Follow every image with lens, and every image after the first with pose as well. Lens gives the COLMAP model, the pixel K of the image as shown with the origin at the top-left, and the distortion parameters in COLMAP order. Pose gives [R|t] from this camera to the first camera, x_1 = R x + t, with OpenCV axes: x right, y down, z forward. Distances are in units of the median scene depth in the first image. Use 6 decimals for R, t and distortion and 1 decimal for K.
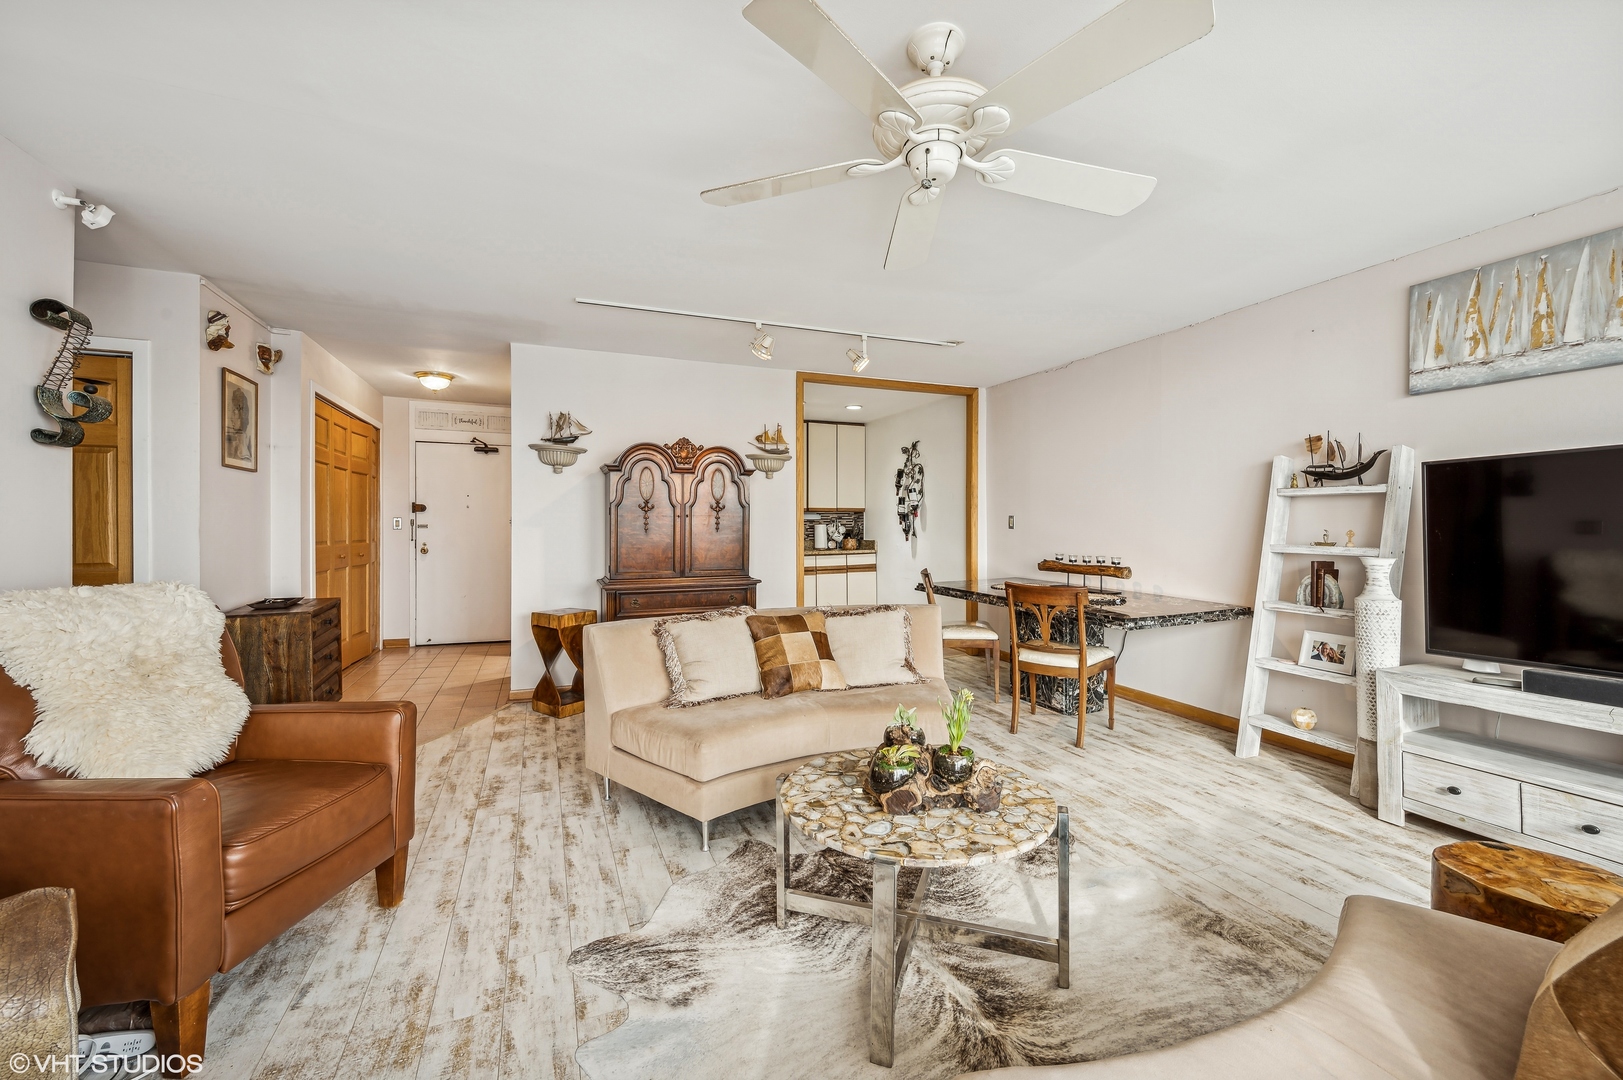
lens RADIAL K [[641.5, 0, 812.7], [0, 641.5, 524.7], [0, 0, 1]] dist [-0.001678, -0.000050]
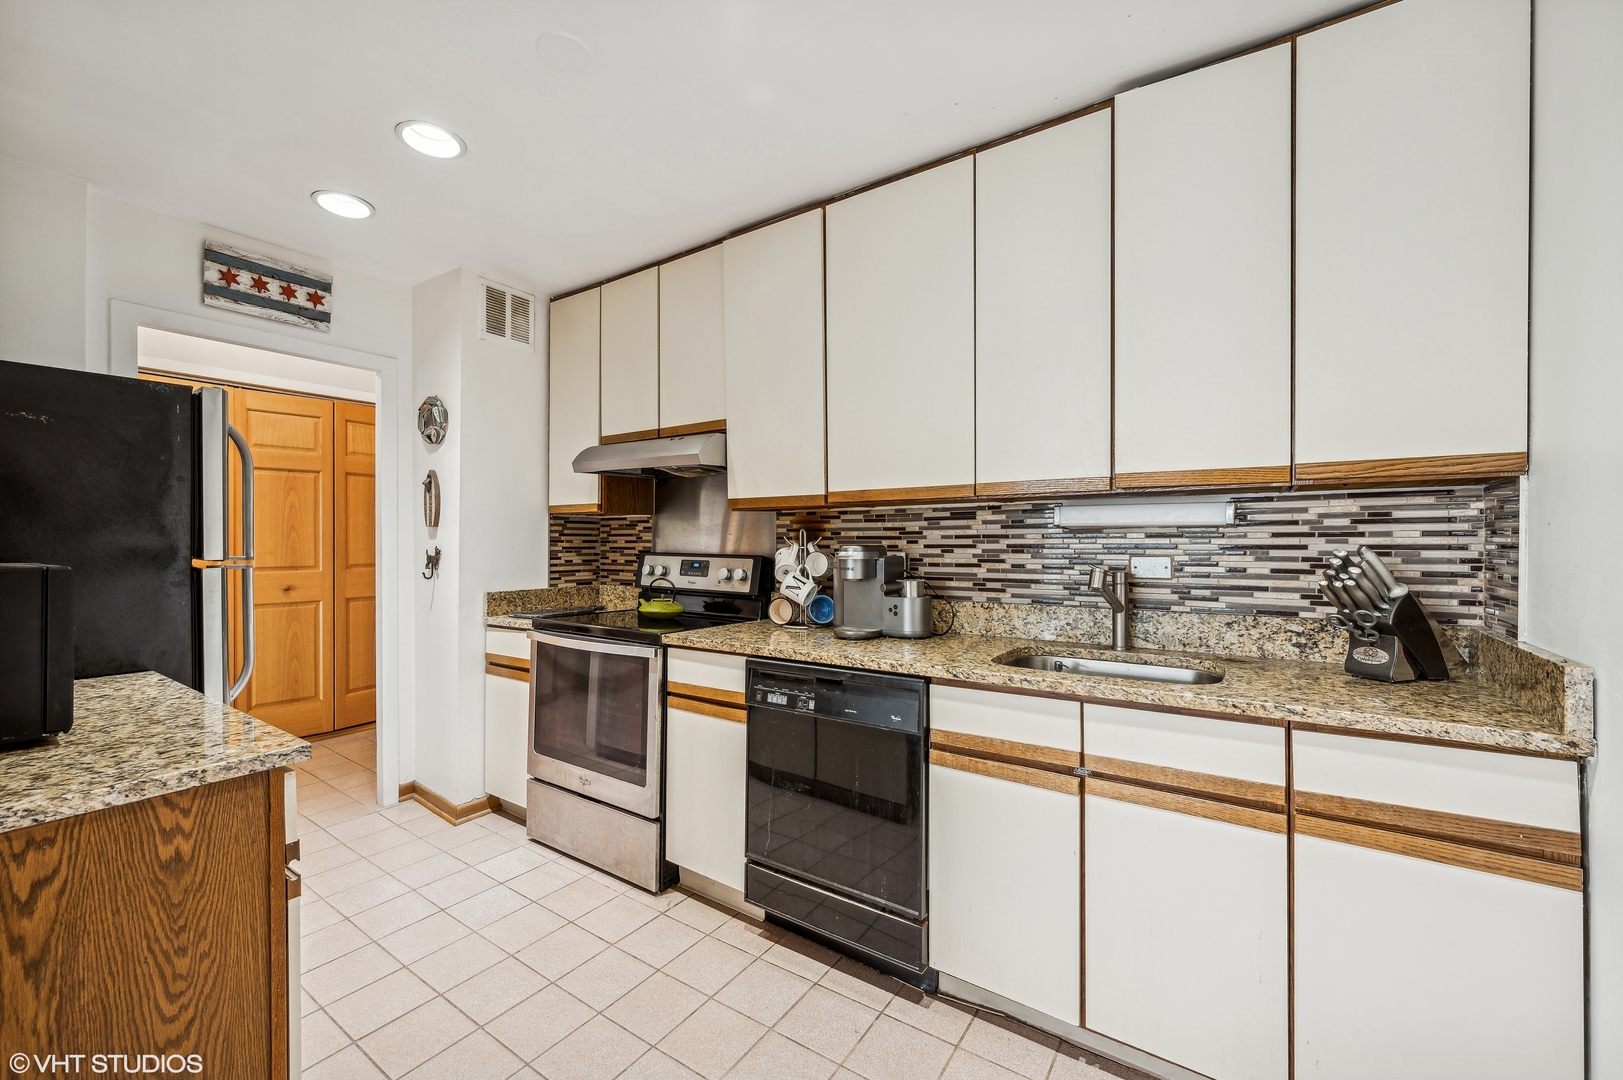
lens RADIAL K [[641.5, 0, 812.7], [0, 641.5, 524.7], [0, 0, 1]] dist [-0.001678, -0.000050]
pose [[0.546588, -0.017835, -0.837211, 0.309816], [0.003638, 0.999814, -0.018924, -0.012166], [0.837394, 0.007298, 0.546552, 1.956200]]
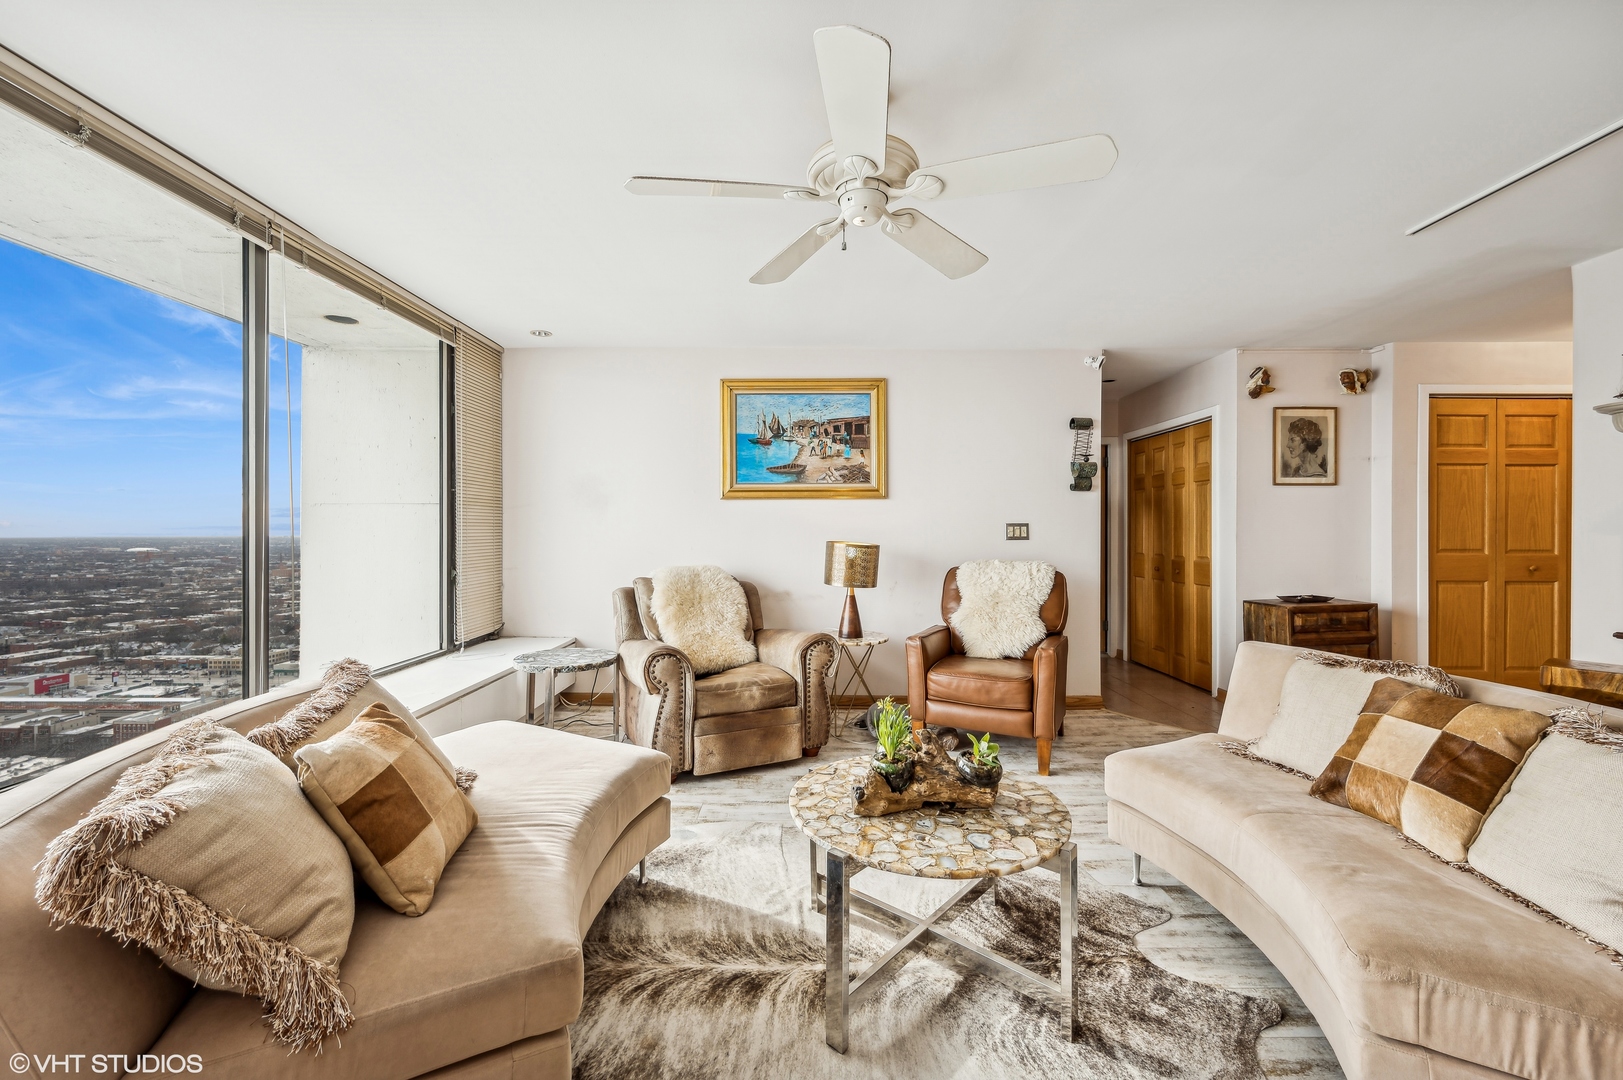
lens RADIAL K [[647.8, 0, 820.1], [0, 647.8, 535.6], [0, 0, 1]] dist [-0.003389, -0.000005]
pose [[-0.373559, 0.001879, -0.927604, 0.663523], [0.001540, 0.999998, 0.001405, 0.005084], [0.927605, -0.000904, -0.373561, 0.710973]]
